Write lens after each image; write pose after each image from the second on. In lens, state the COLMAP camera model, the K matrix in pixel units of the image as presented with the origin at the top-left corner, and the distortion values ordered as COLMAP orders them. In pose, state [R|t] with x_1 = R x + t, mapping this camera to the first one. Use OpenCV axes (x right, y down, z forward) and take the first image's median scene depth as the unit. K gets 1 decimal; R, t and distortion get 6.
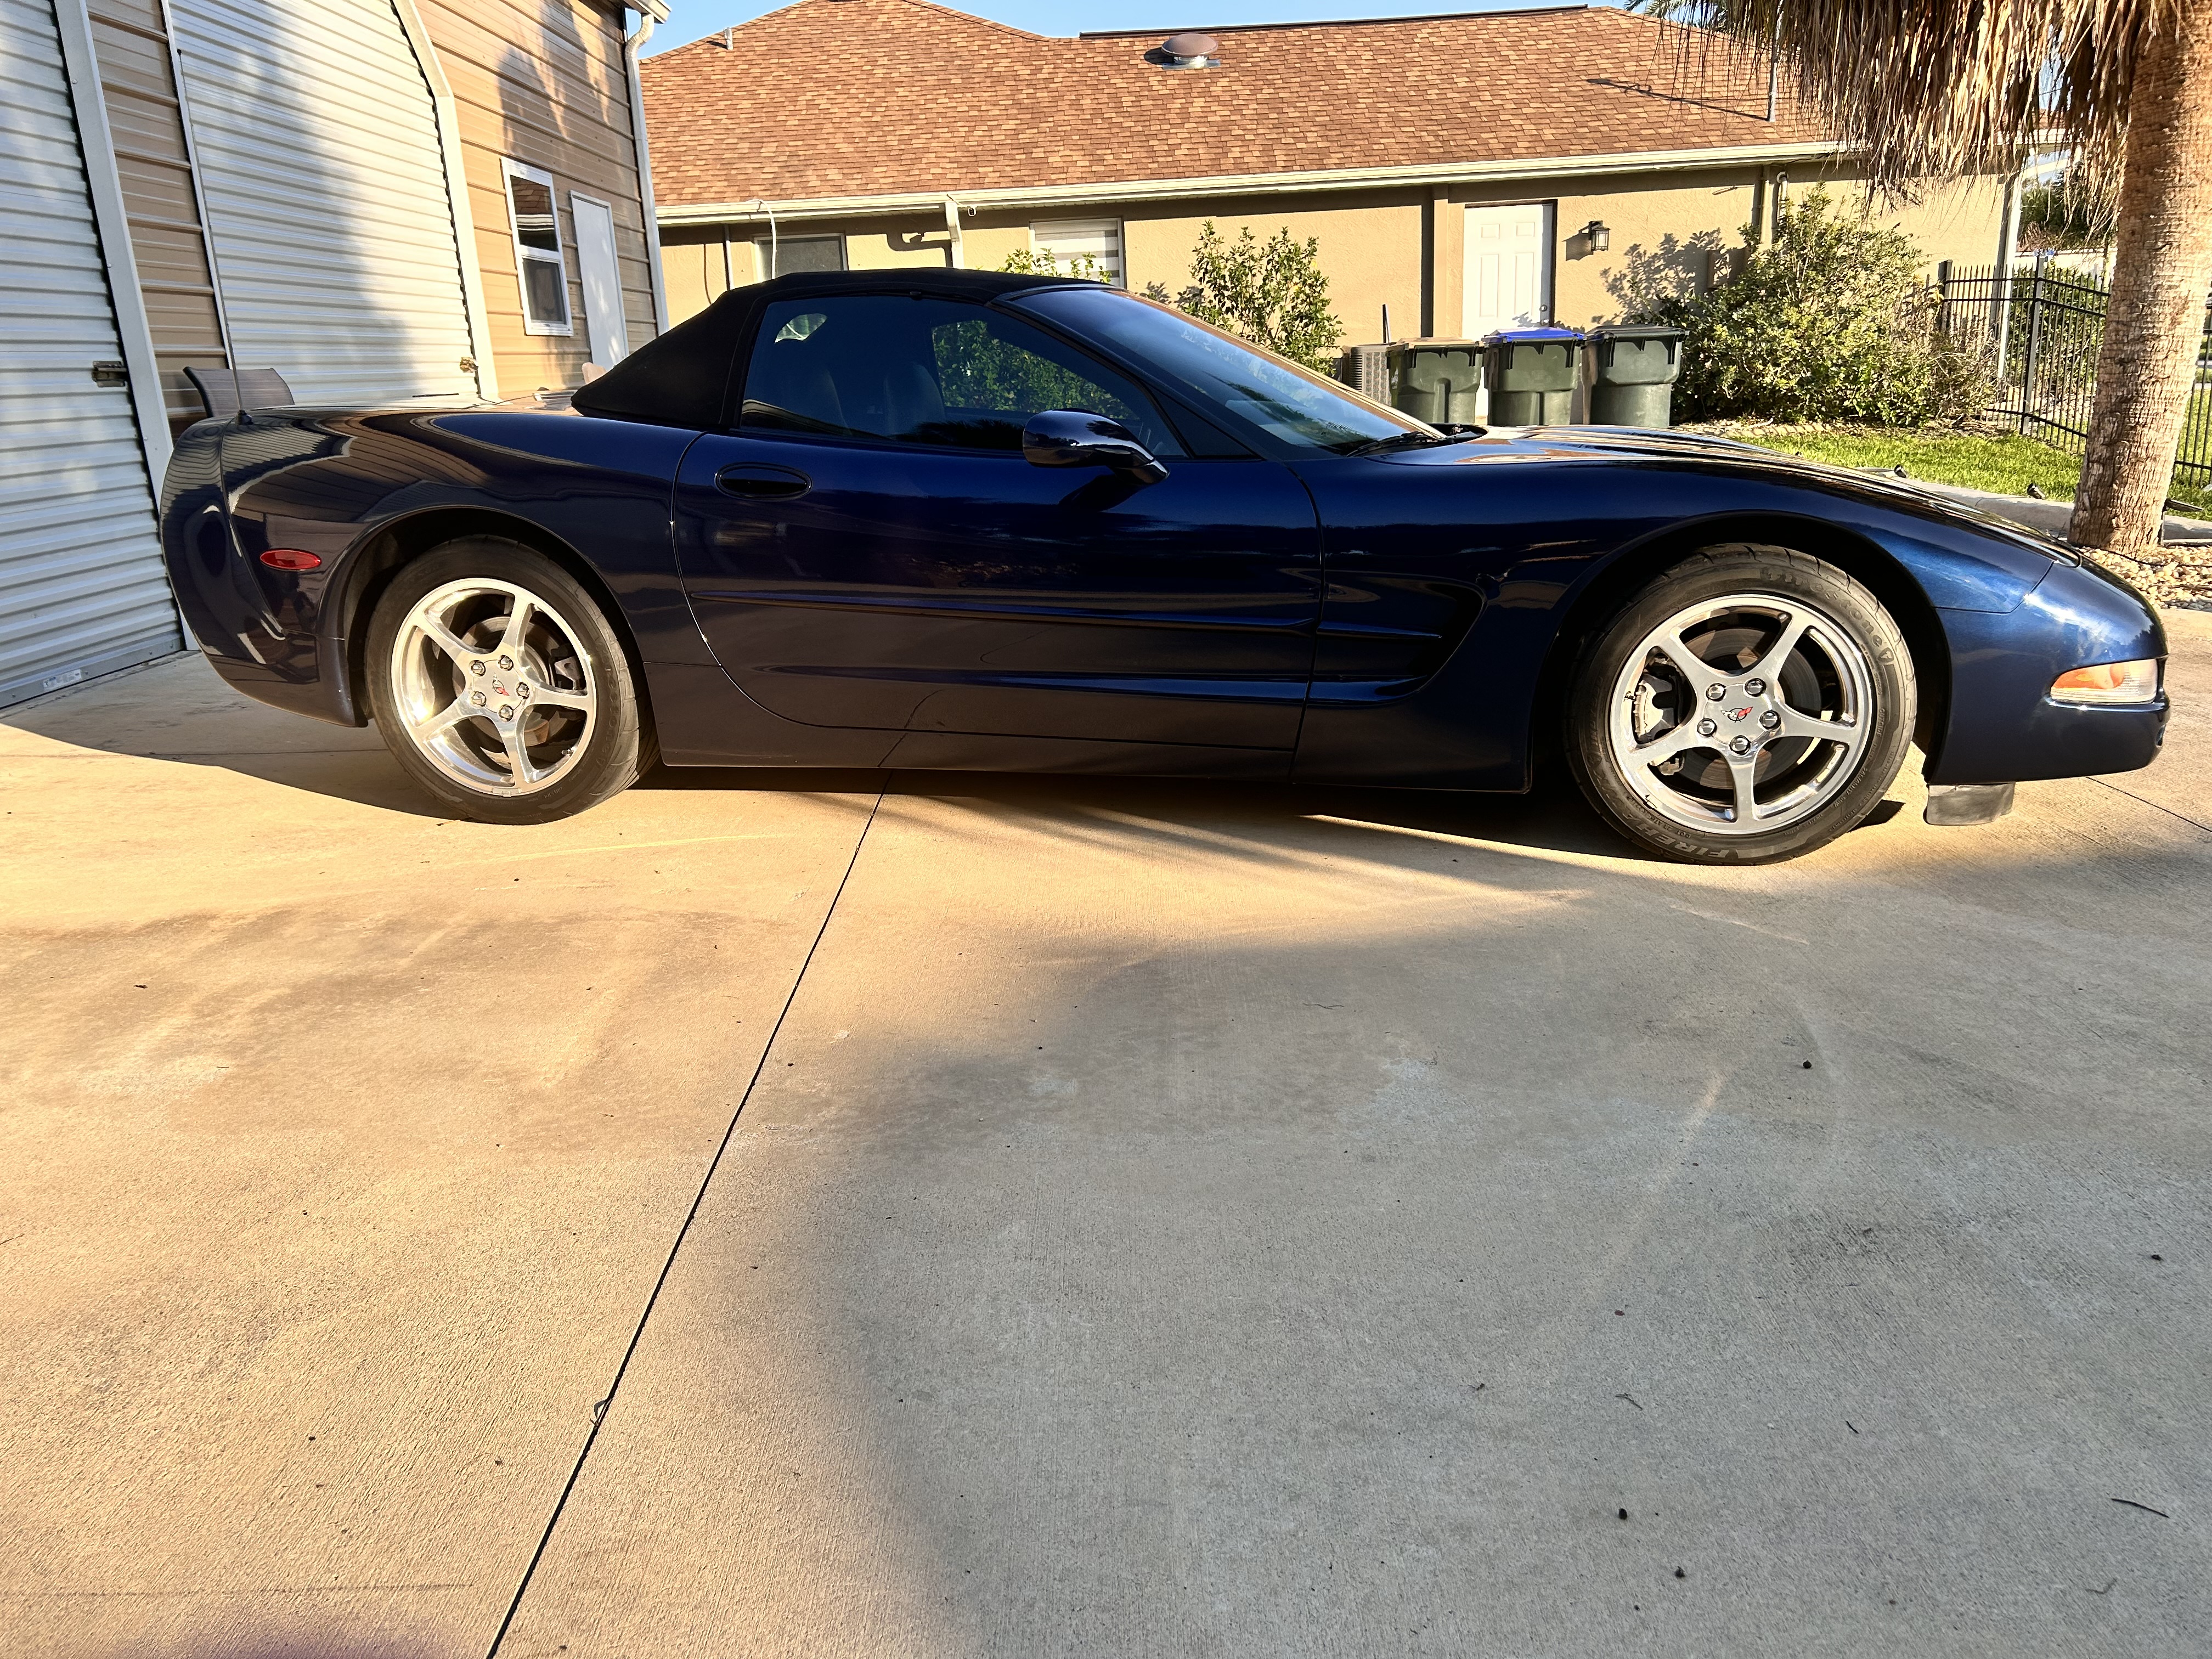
lens RADIAL K [[1705.0, 0, 1106.0], [0, 1705.0, 829.5], [0, 0, 1]] dist [0.039491, -0.001012]
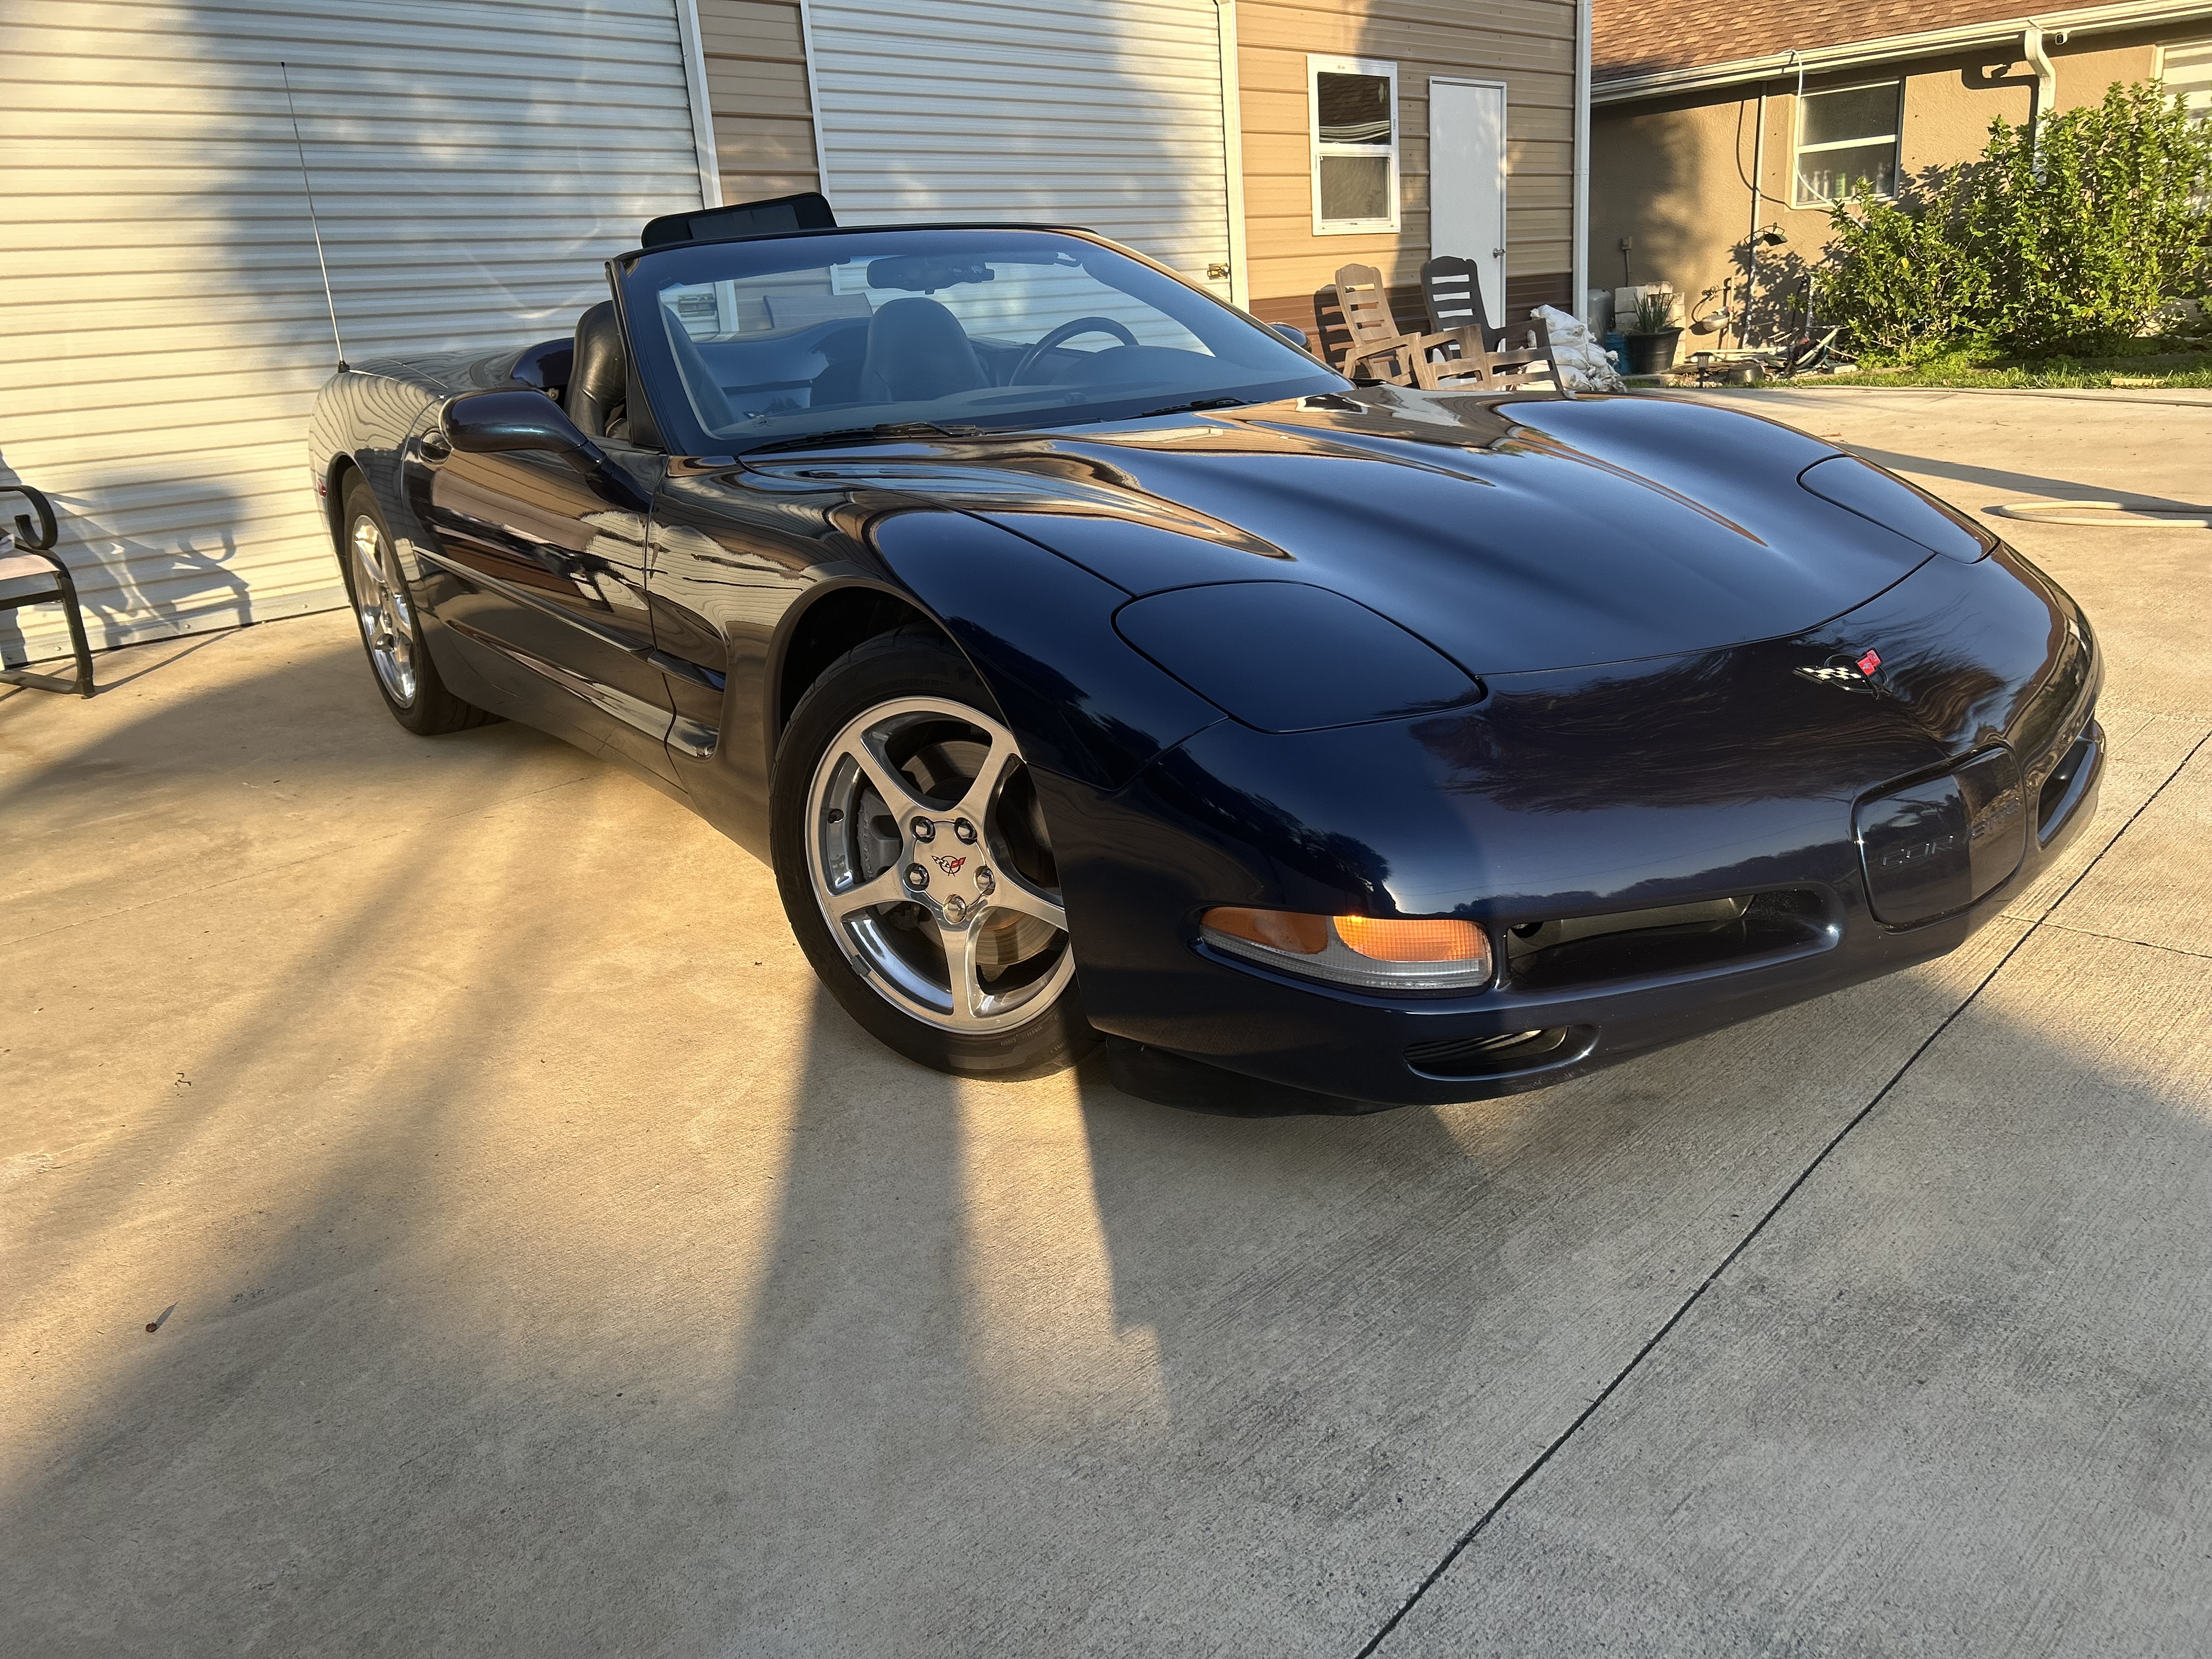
lens RADIAL K [[1652.0, 0, 1106.0], [0, 1652.0, 829.5], [0, 0, 1]] dist [0.053289, -0.076143]
pose [[0.735100, 0.199008, -0.648093, 0.179098], [-0.142999, 0.979954, 0.138714, -0.038653], [0.662706, -0.009292, 0.748822, 0.109835]]
